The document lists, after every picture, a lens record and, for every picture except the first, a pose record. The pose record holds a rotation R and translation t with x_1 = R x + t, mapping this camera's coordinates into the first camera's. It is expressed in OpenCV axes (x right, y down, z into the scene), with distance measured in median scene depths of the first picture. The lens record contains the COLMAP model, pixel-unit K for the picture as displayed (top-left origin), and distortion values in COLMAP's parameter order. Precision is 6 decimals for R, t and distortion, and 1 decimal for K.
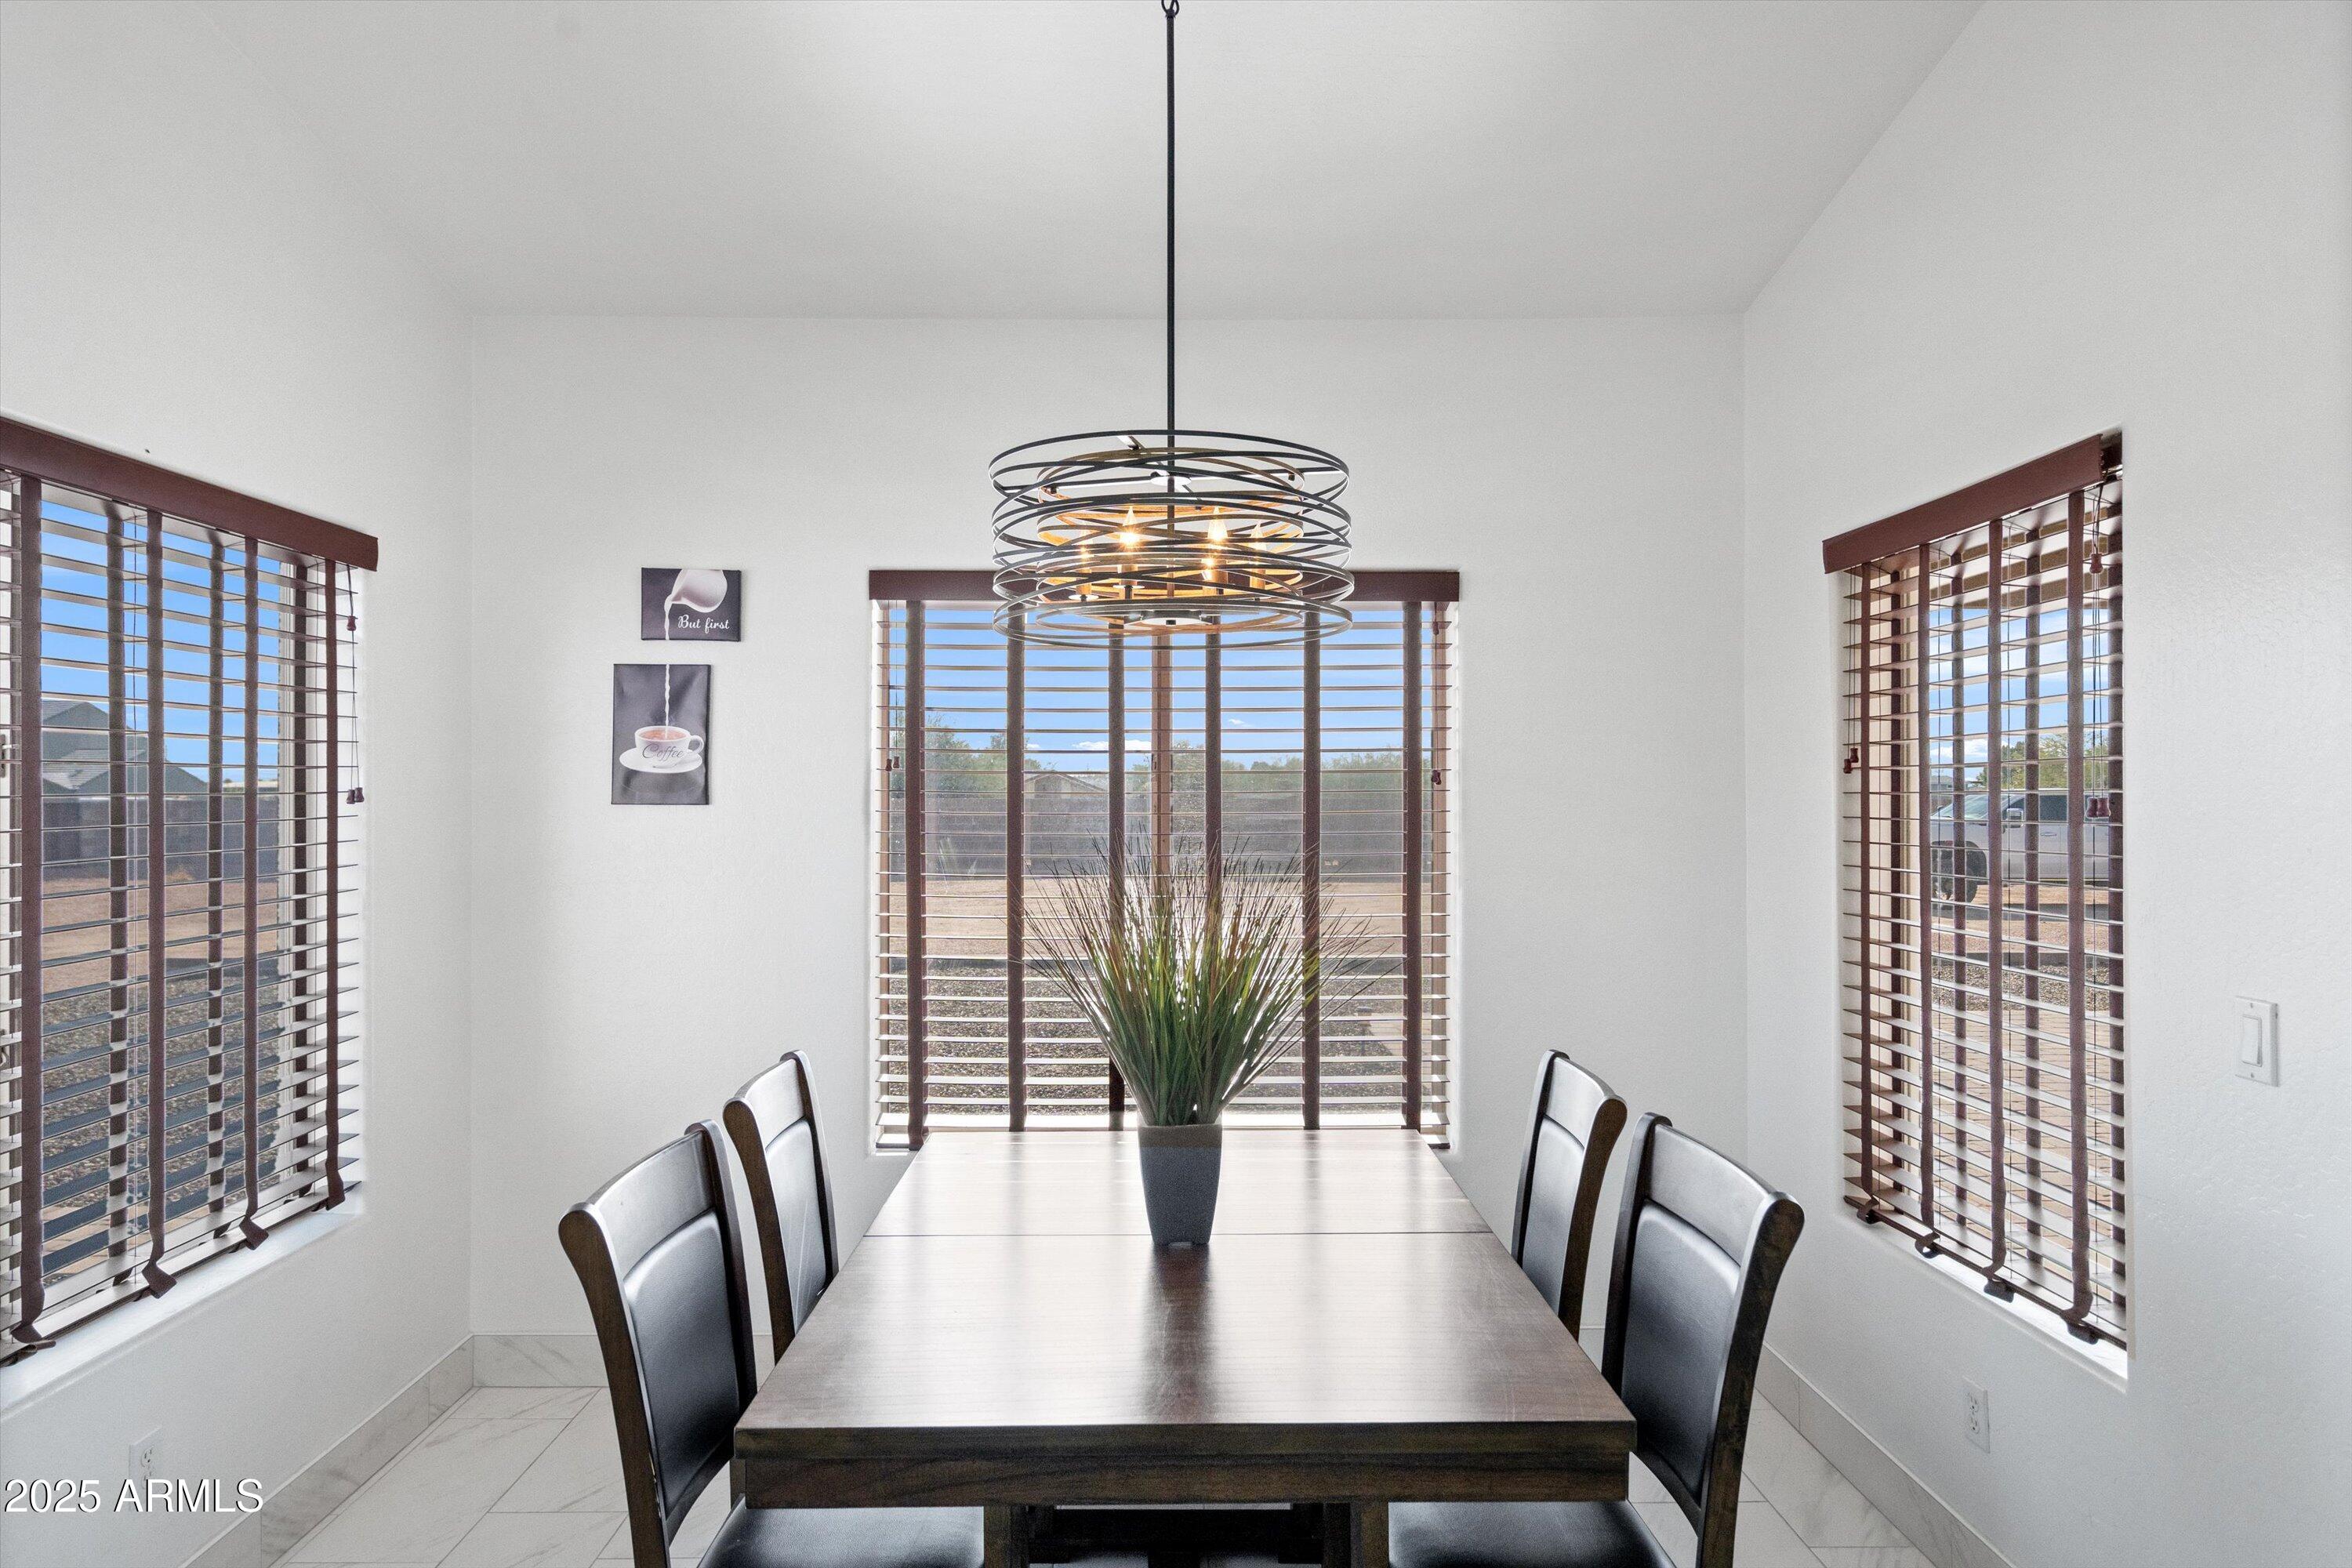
lens RADIAL K [[1233.2, 0, 1161.8], [0, 1233.2, 788.3], [0, 0, 1]] dist [-0.000954, 0.000502]
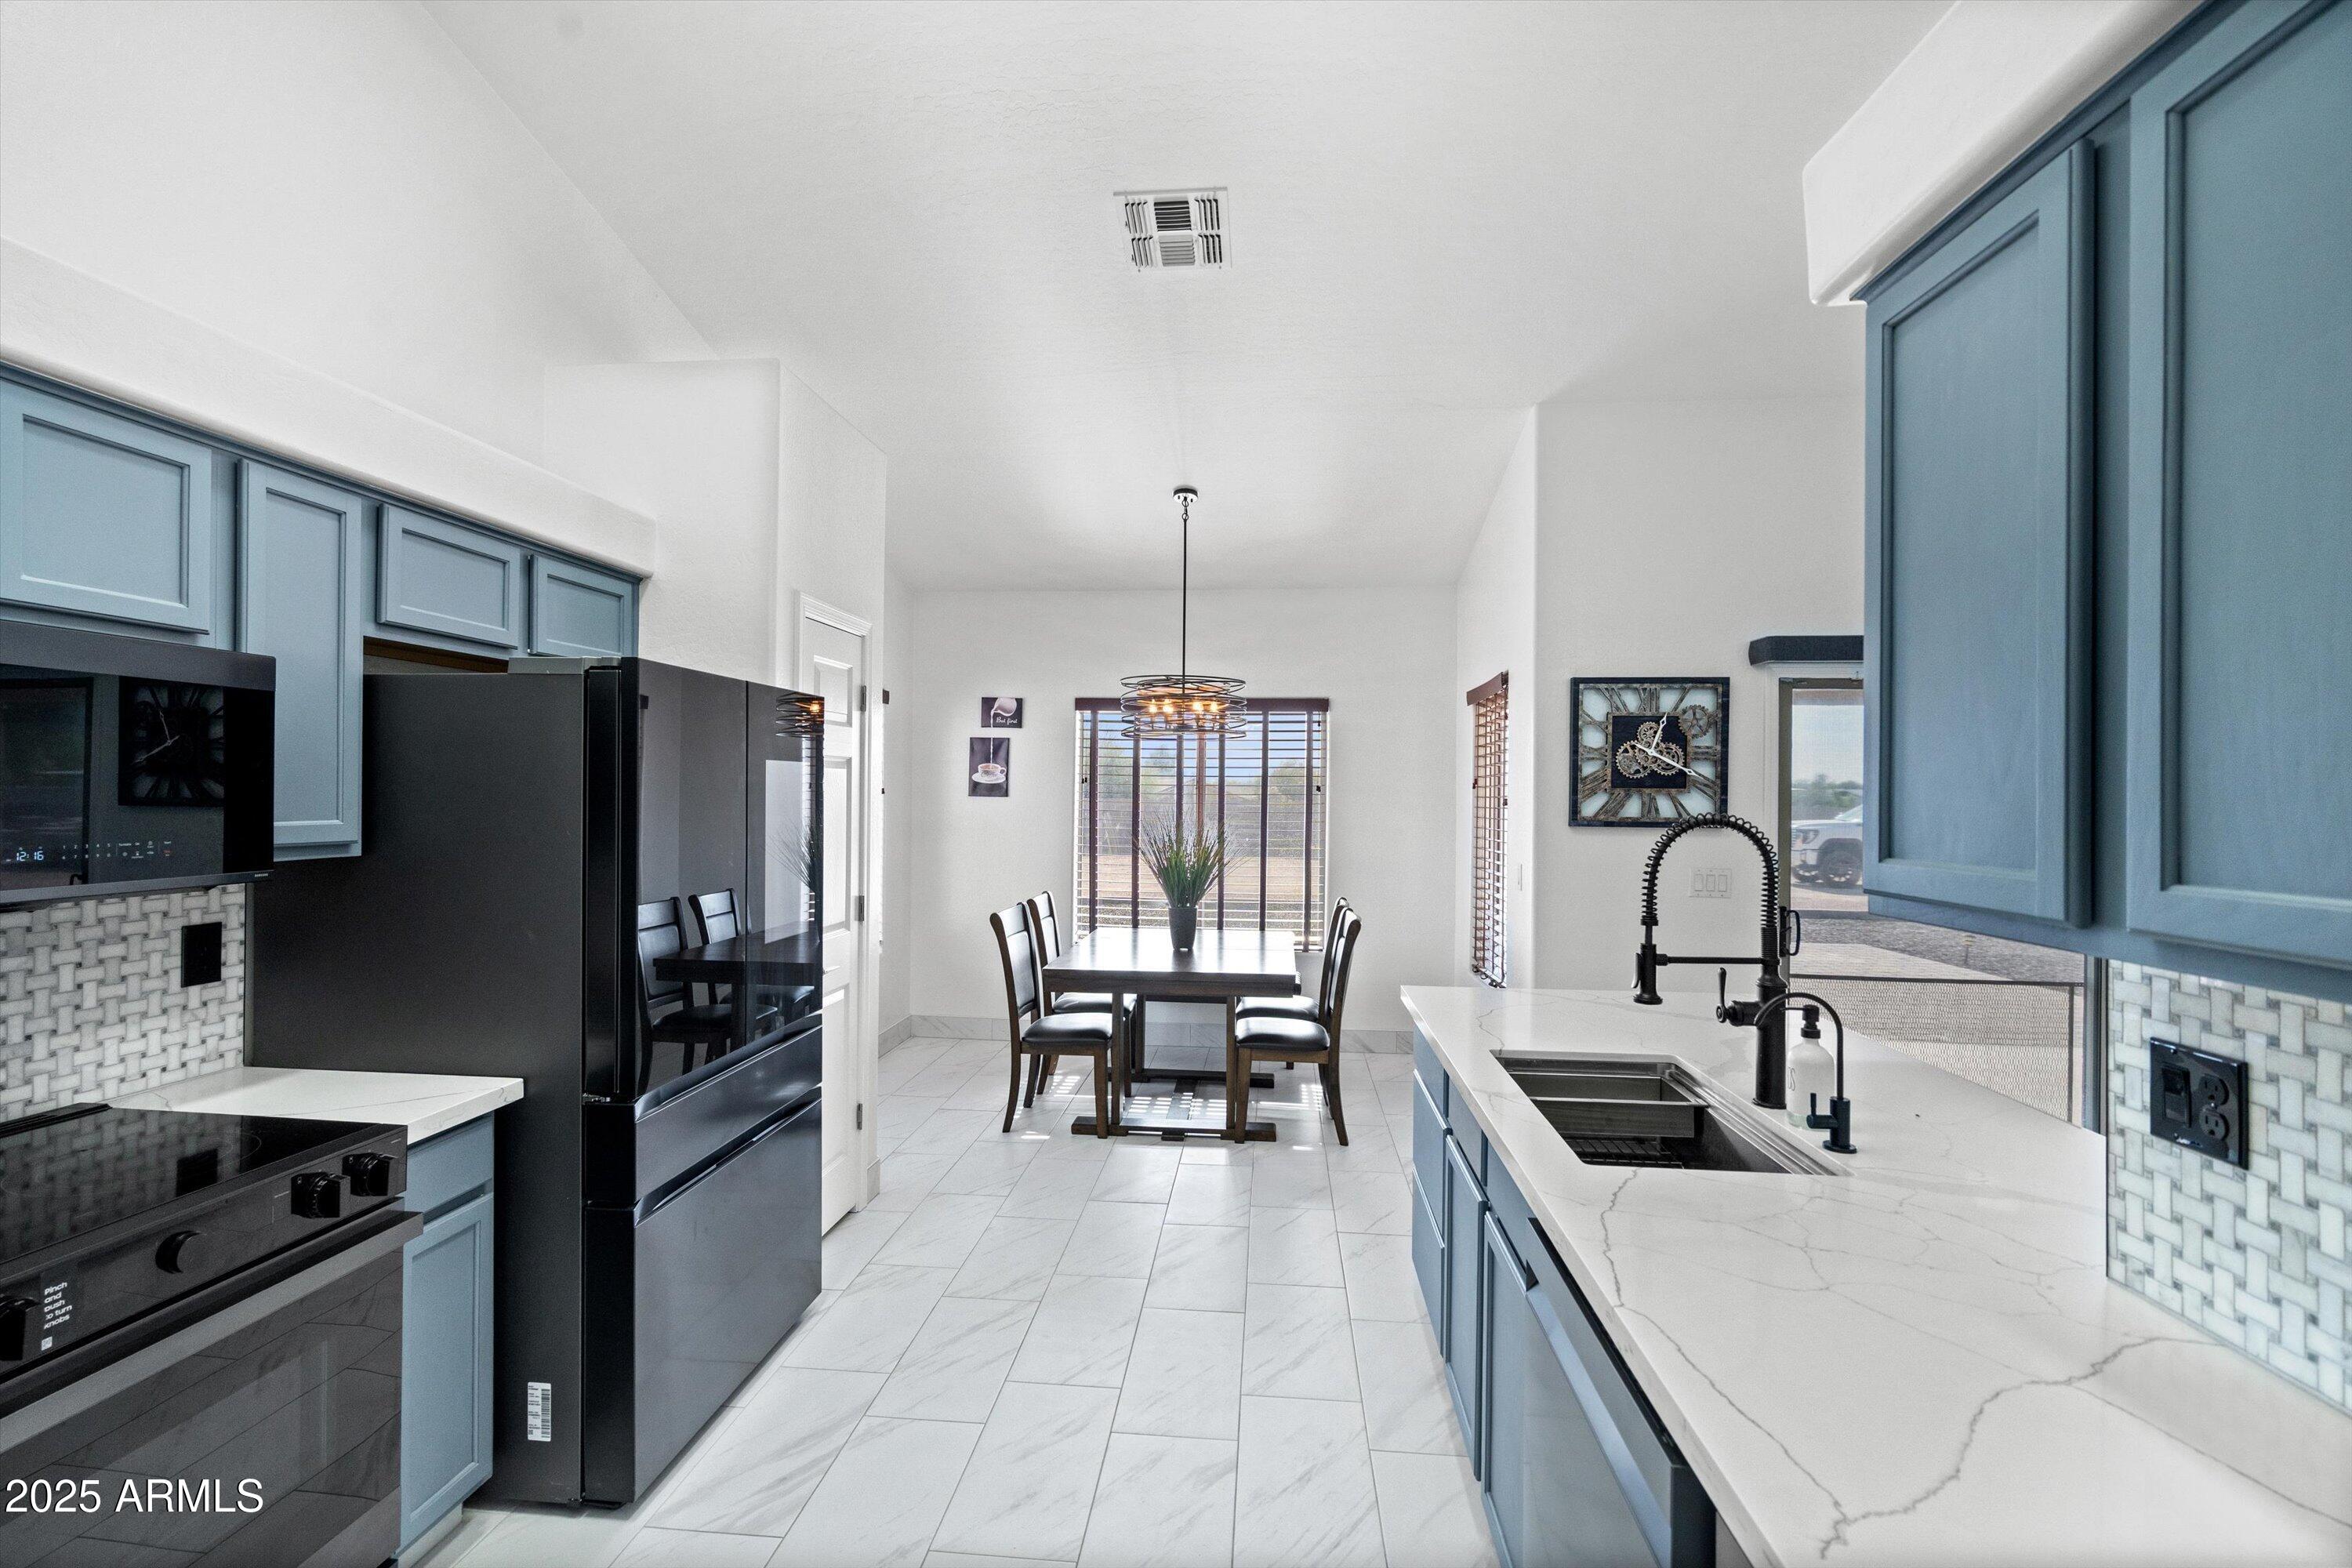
lens RADIAL K [[1078.4, 0, 1177.3], [0, 1078.4, 785.2], [0, 0, 1]] dist [-0.011224, -0.000111]
pose [[0.993450, 0.010344, -0.113798, 0.193714], [-0.010815, 0.999935, -0.003523, -0.005327], [0.113755, 0.004731, 0.993498, -1.029881]]
